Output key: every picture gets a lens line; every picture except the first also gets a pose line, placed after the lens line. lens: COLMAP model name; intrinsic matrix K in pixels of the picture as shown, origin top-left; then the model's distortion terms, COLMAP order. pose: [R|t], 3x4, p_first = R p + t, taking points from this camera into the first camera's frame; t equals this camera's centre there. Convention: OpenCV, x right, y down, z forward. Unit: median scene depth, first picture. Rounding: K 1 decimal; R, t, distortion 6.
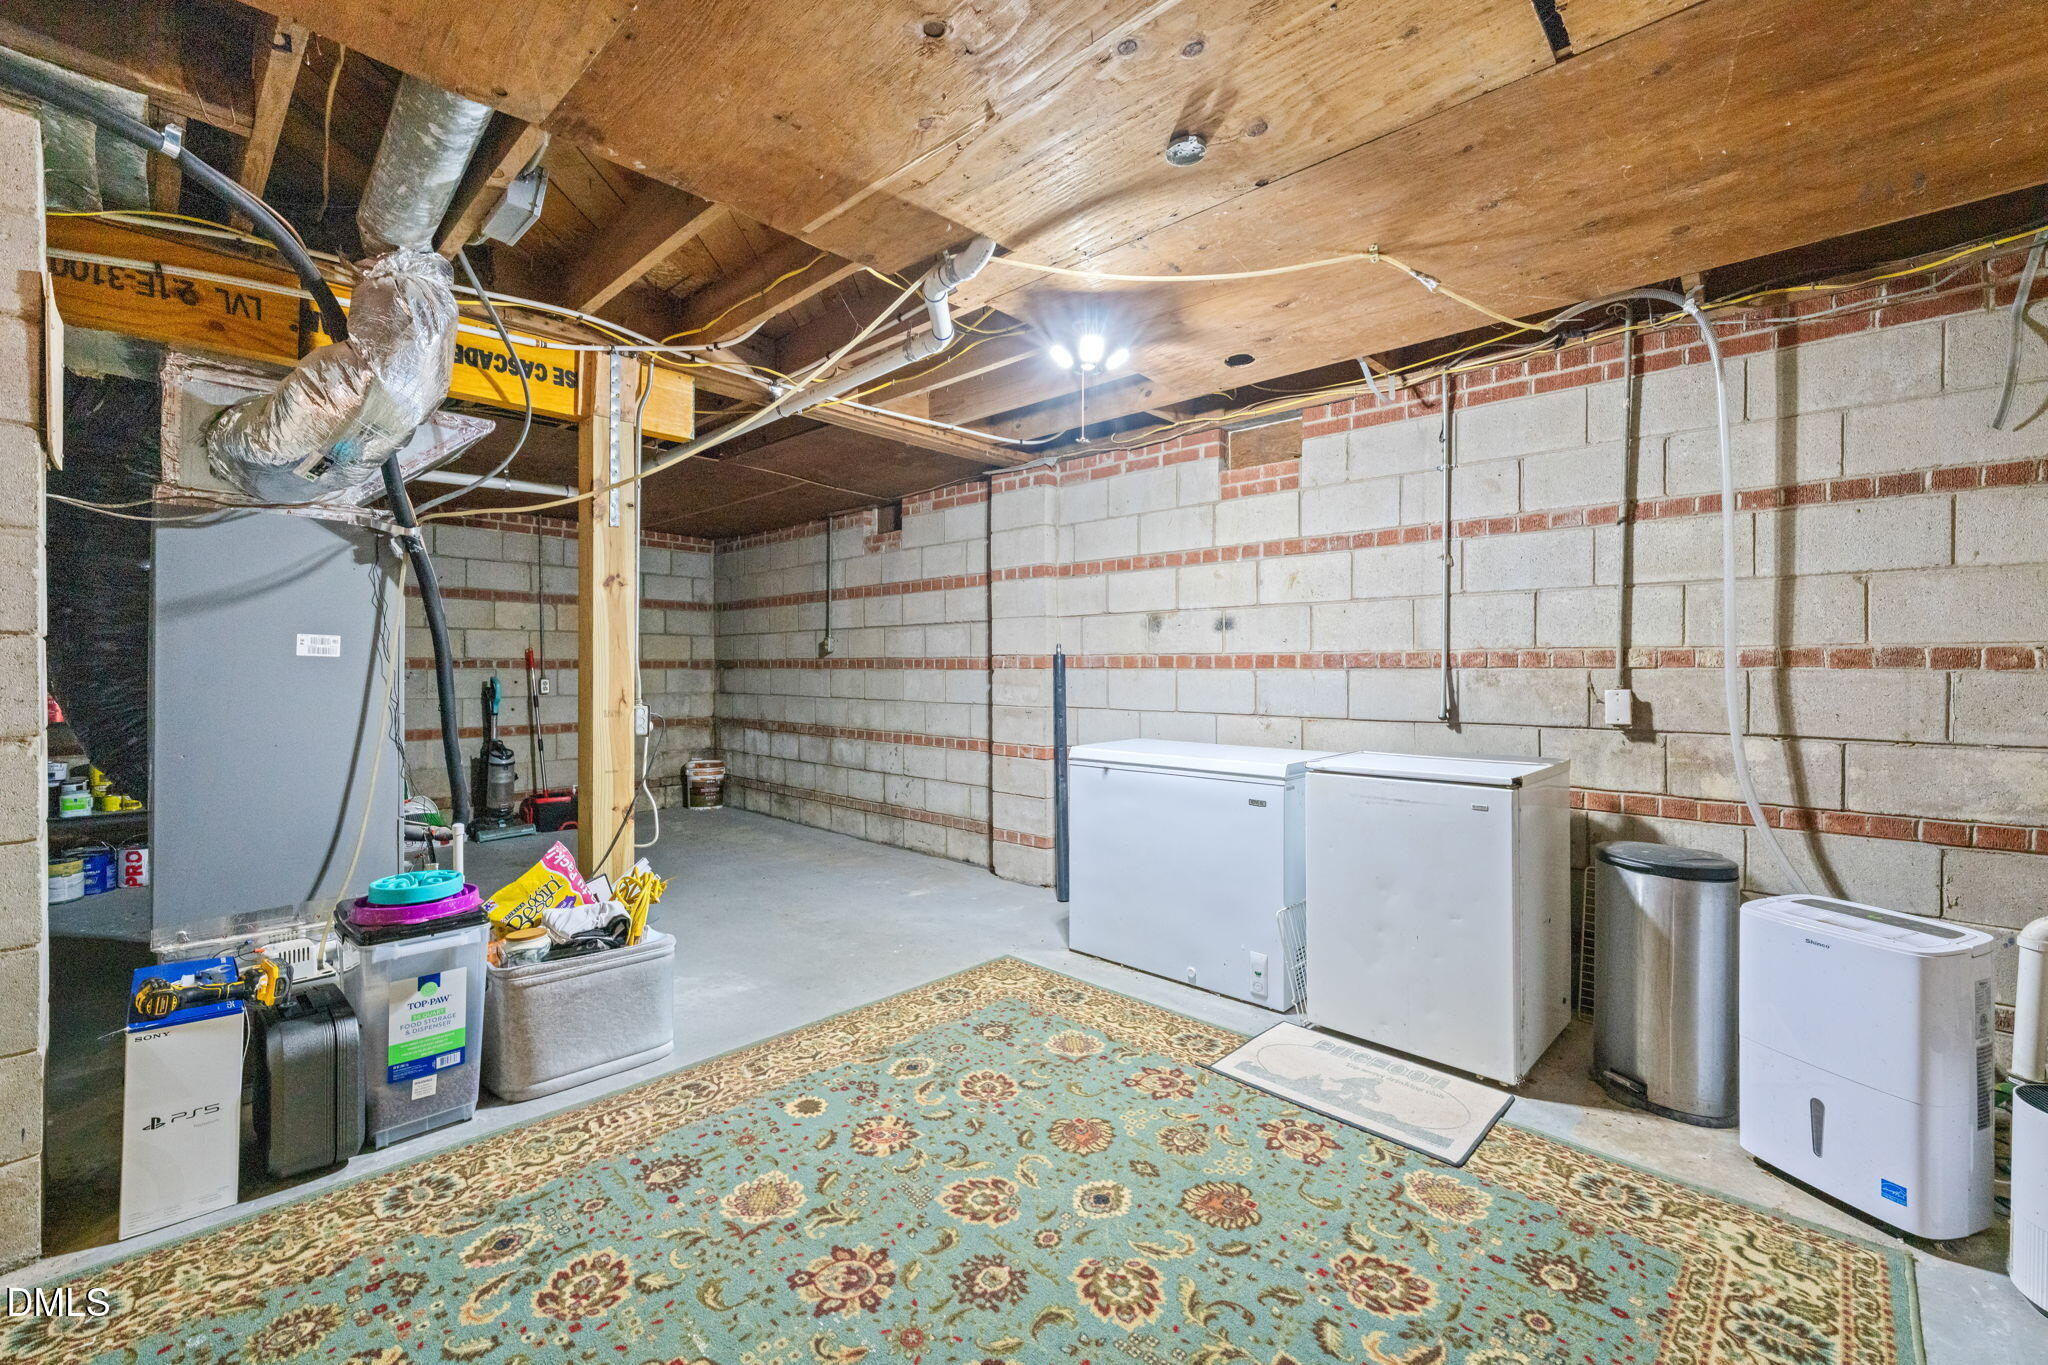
lens RADIAL K [[841.7, 0, 1020.9], [0, 841.7, 667.5], [0, 0, 1]] dist [-0.002933, 0.000540]
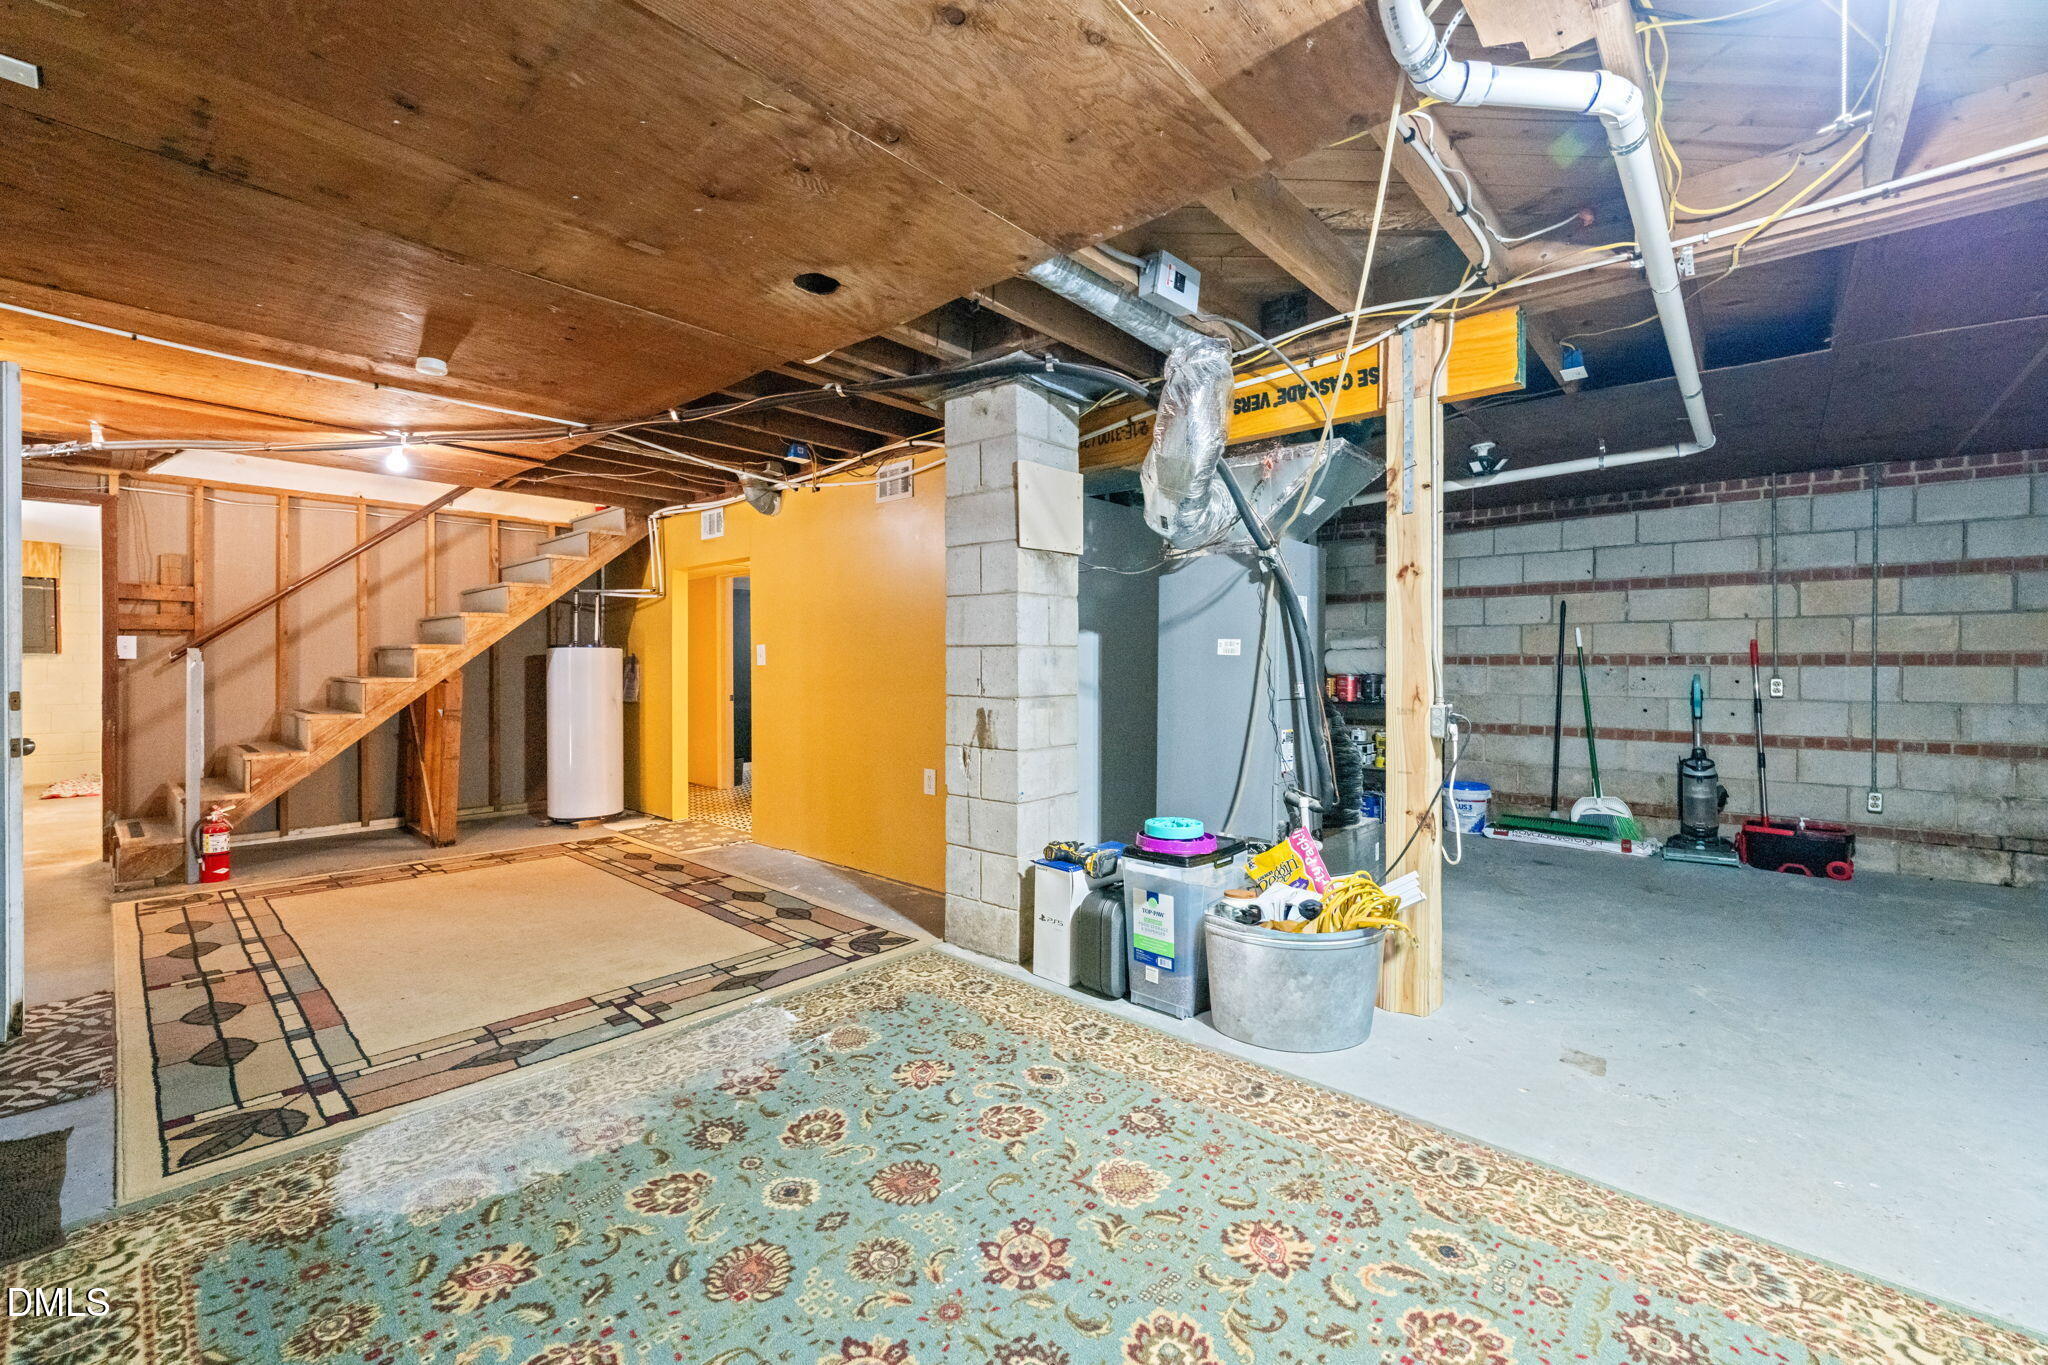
lens RADIAL K [[841.7, 0, 1002.1], [0, 841.7, 669.0], [0, 0, 1]] dist [-0.002933, 0.000540]
pose [[0.016518, 0.005465, -0.999849, 0.474944], [-0.000296, 0.999985, 0.005460, 0.001932], [0.999864, 0.000206, 0.016520, 0.554232]]
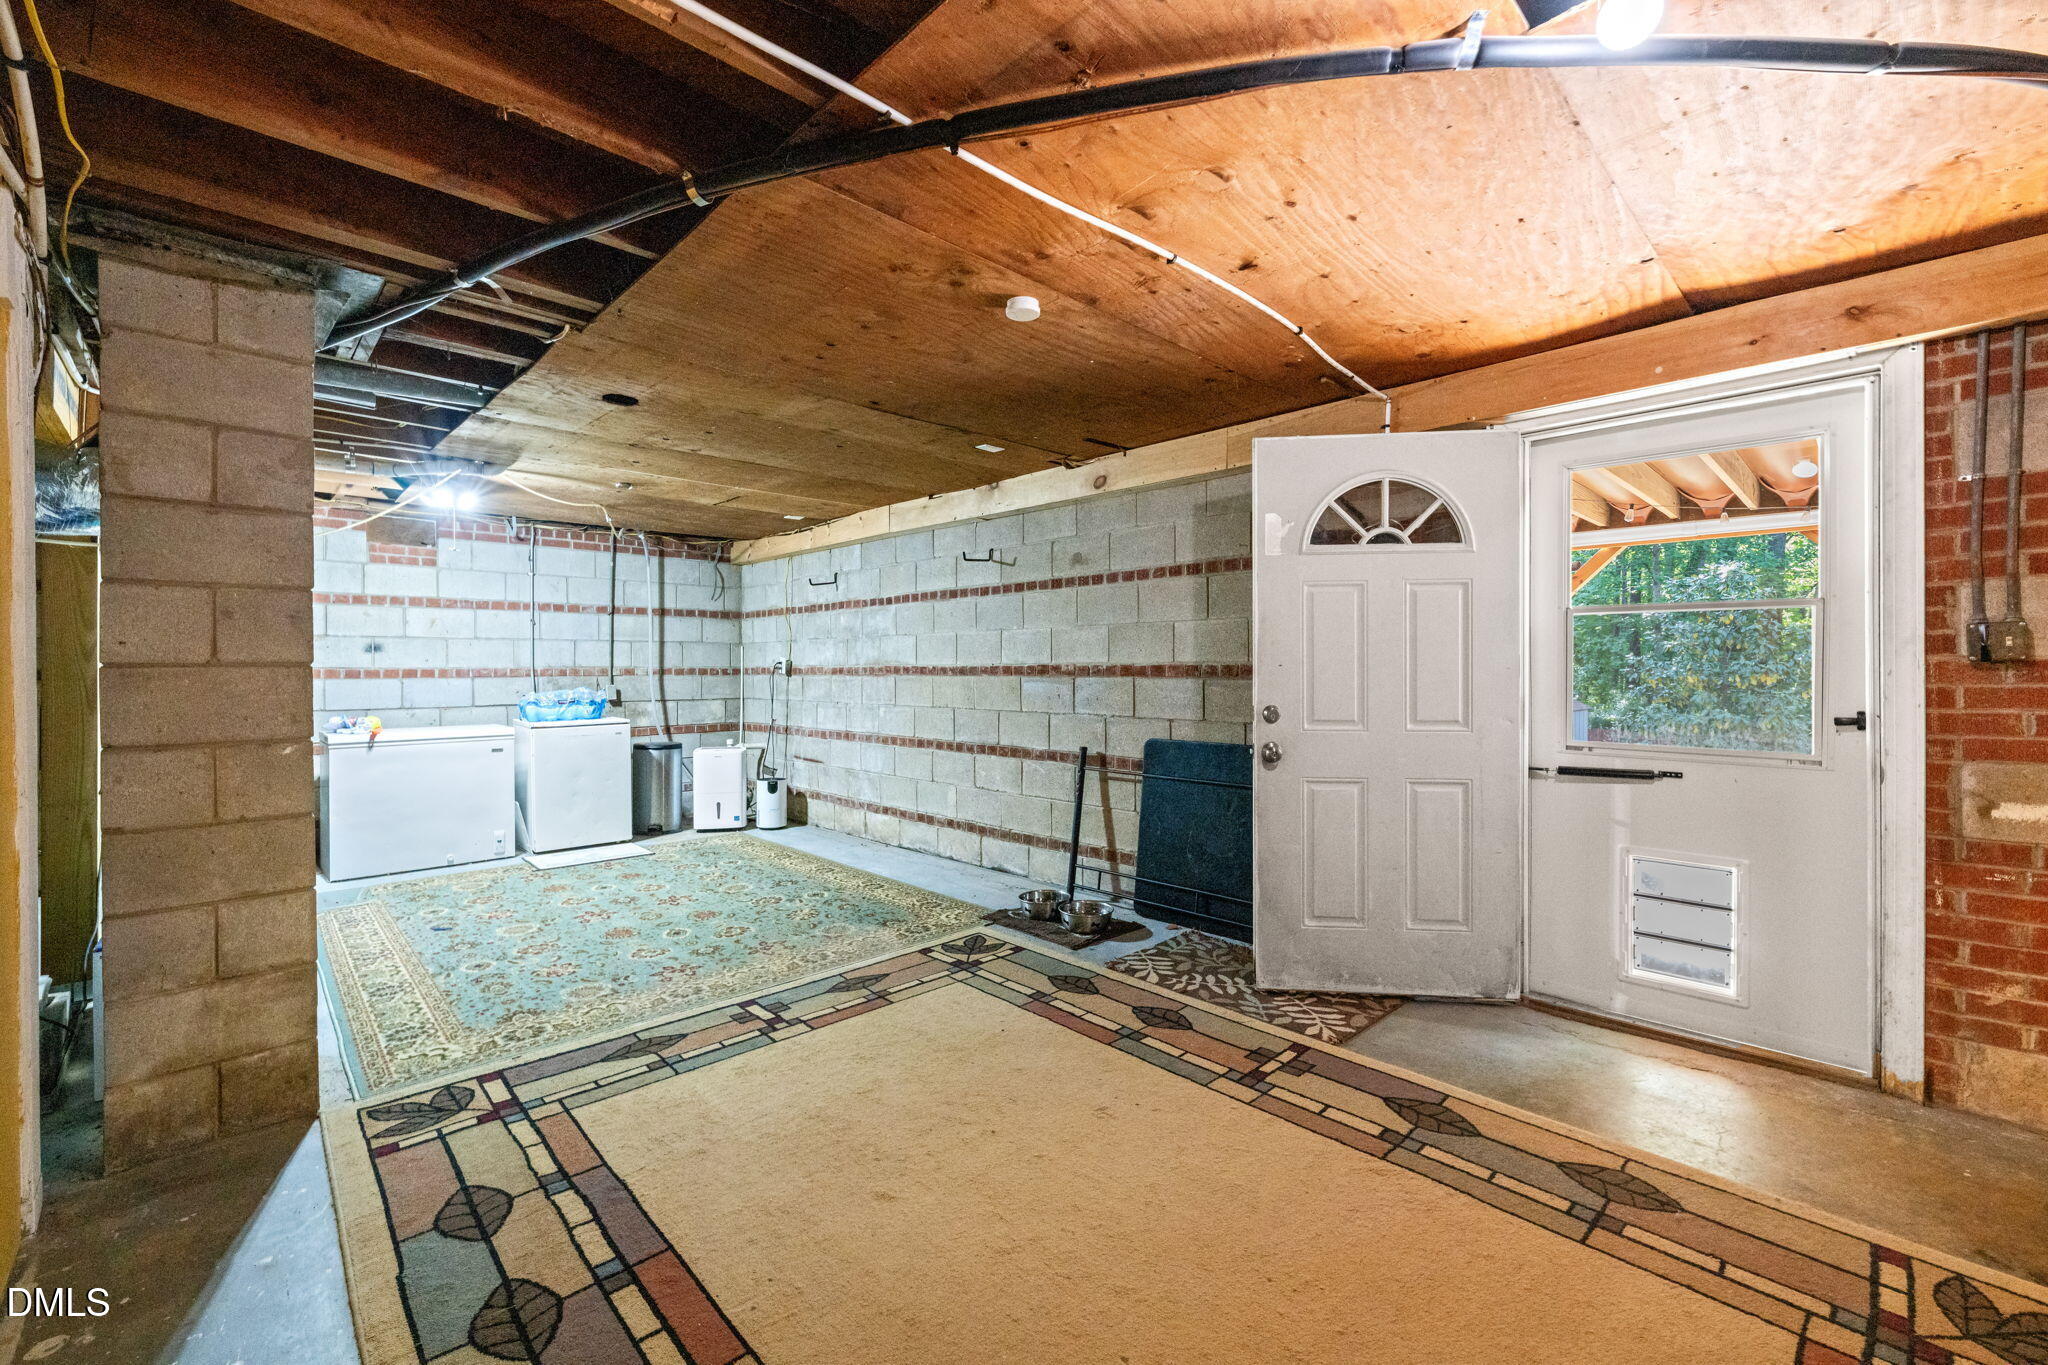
lens RADIAL K [[841.7, 0, 1042.0], [0, 841.7, 672.5], [0, 0, 1]] dist [-0.002933, 0.000540]
pose [[0.015886, -0.007178, 0.999848, -1.611151], [0.002453, 0.999972, 0.007140, -0.022528], [-0.999871, 0.002339, 0.015903, -0.245164]]
